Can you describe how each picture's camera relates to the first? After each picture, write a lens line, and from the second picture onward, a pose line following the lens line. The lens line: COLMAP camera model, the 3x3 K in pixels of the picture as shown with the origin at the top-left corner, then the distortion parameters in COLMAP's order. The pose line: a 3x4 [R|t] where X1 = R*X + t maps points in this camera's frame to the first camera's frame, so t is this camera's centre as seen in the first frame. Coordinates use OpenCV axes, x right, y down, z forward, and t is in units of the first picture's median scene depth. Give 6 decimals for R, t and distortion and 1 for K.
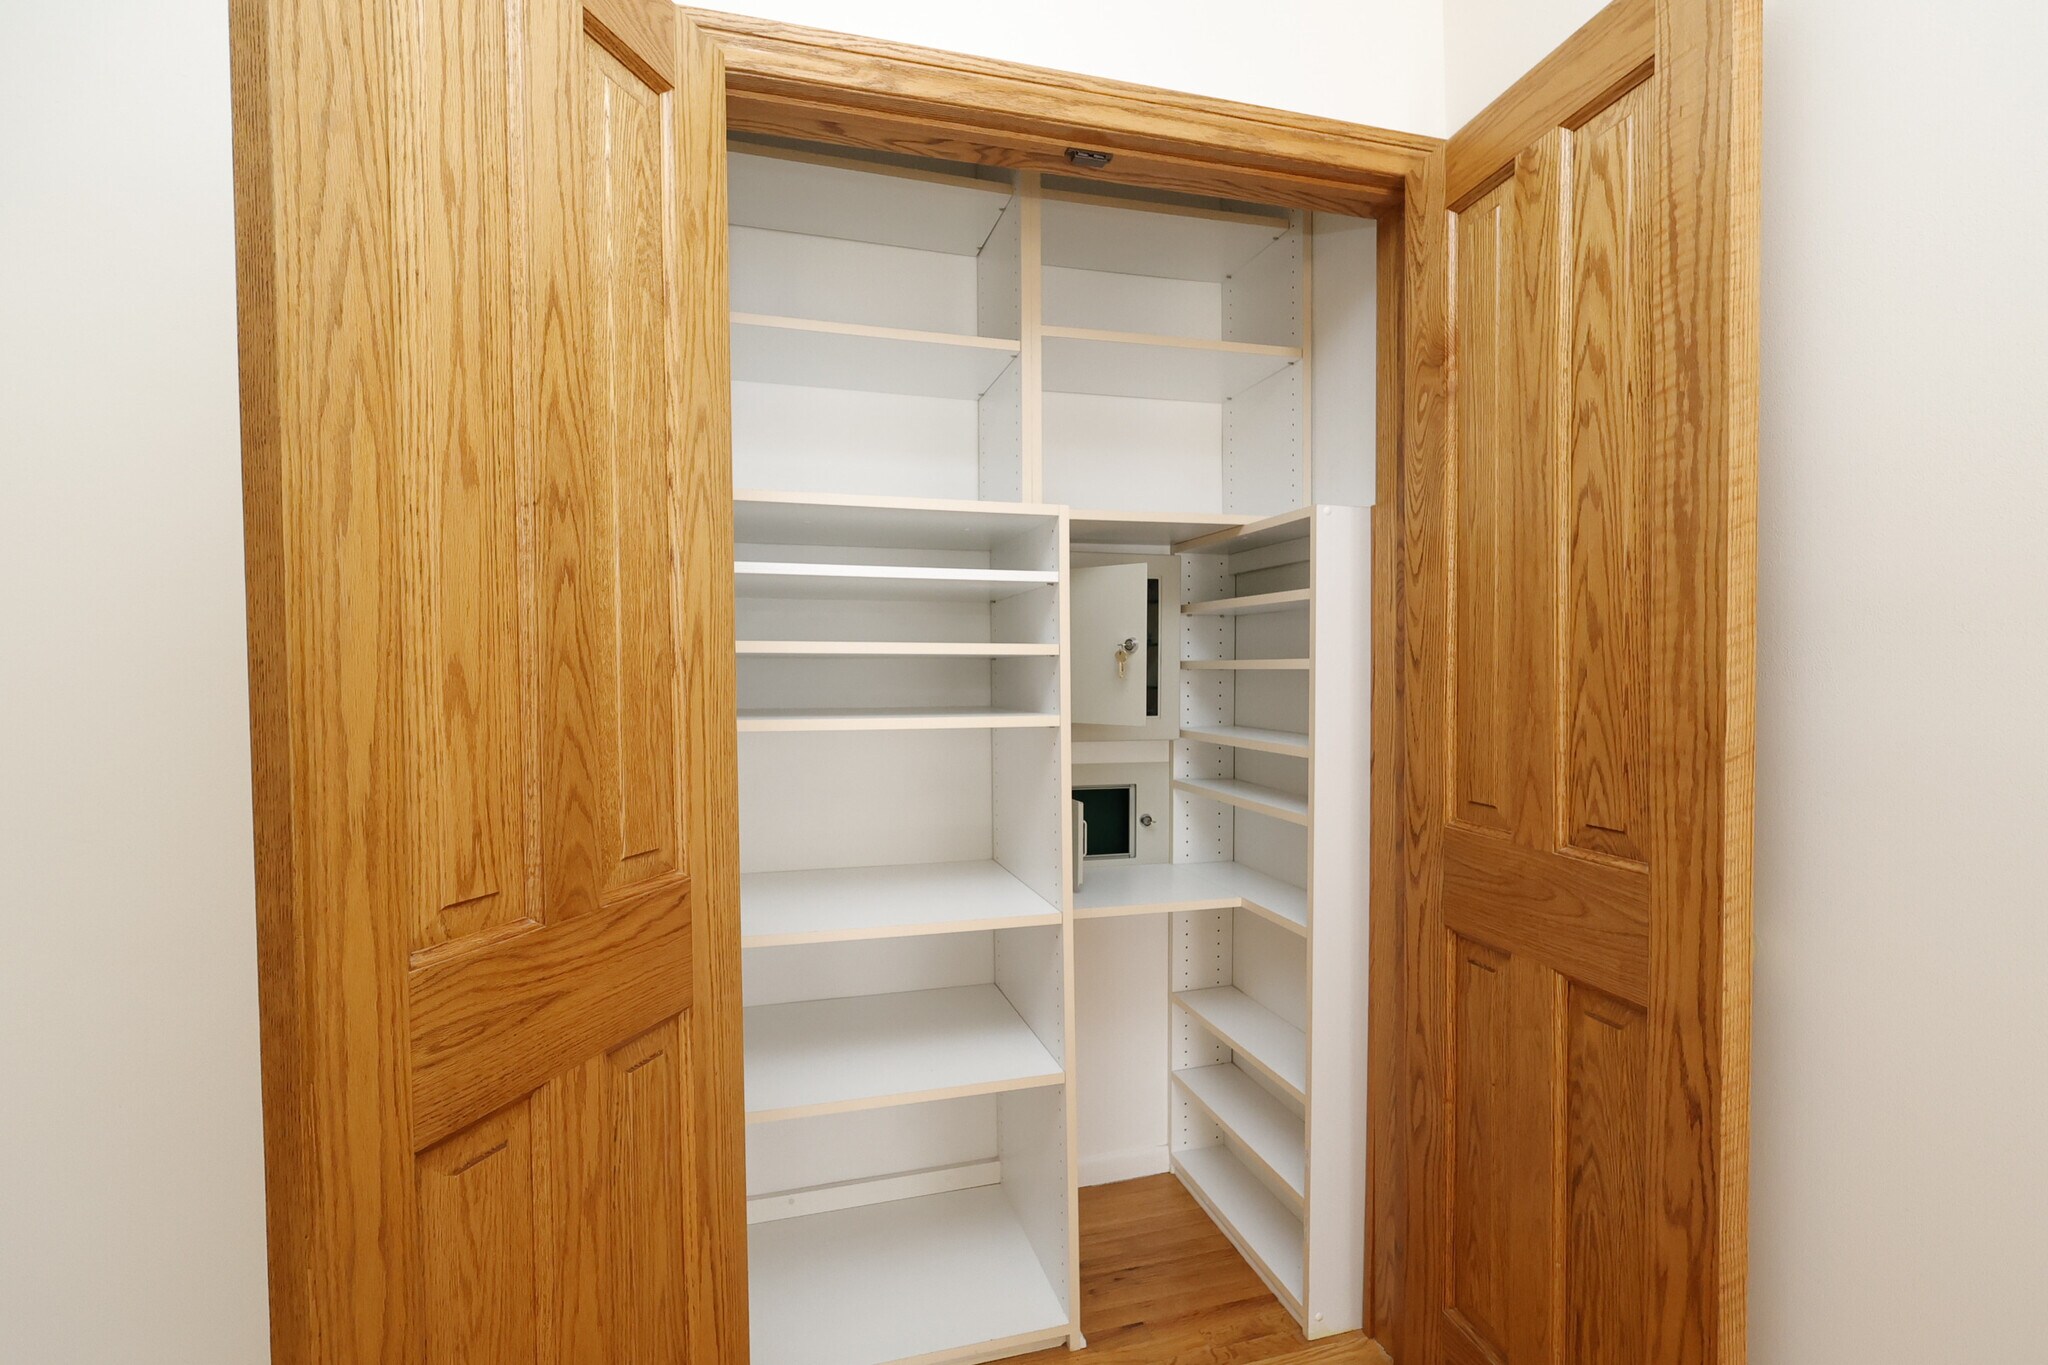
lens RADIAL K [[949.9, 0, 1032.0], [0, 949.9, 684.6], [0, 0, 1]] dist [-0.002042, -0.000201]
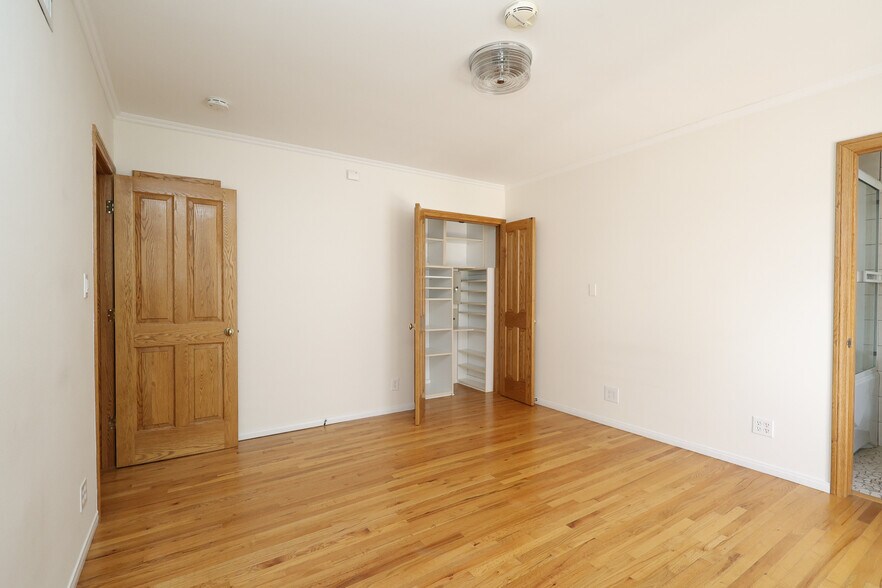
lens RADIAL K [[409.1, 0, 444.4], [0, 409.1, 294.9], [0, 0, 1]] dist [-0.002042, -0.000201]
pose [[0.956384, 0.004875, 0.292073, -1.024324], [-0.003758, 0.999983, -0.004383, 0.027840], [-0.292089, 0.003094, 0.956386, -2.065752]]
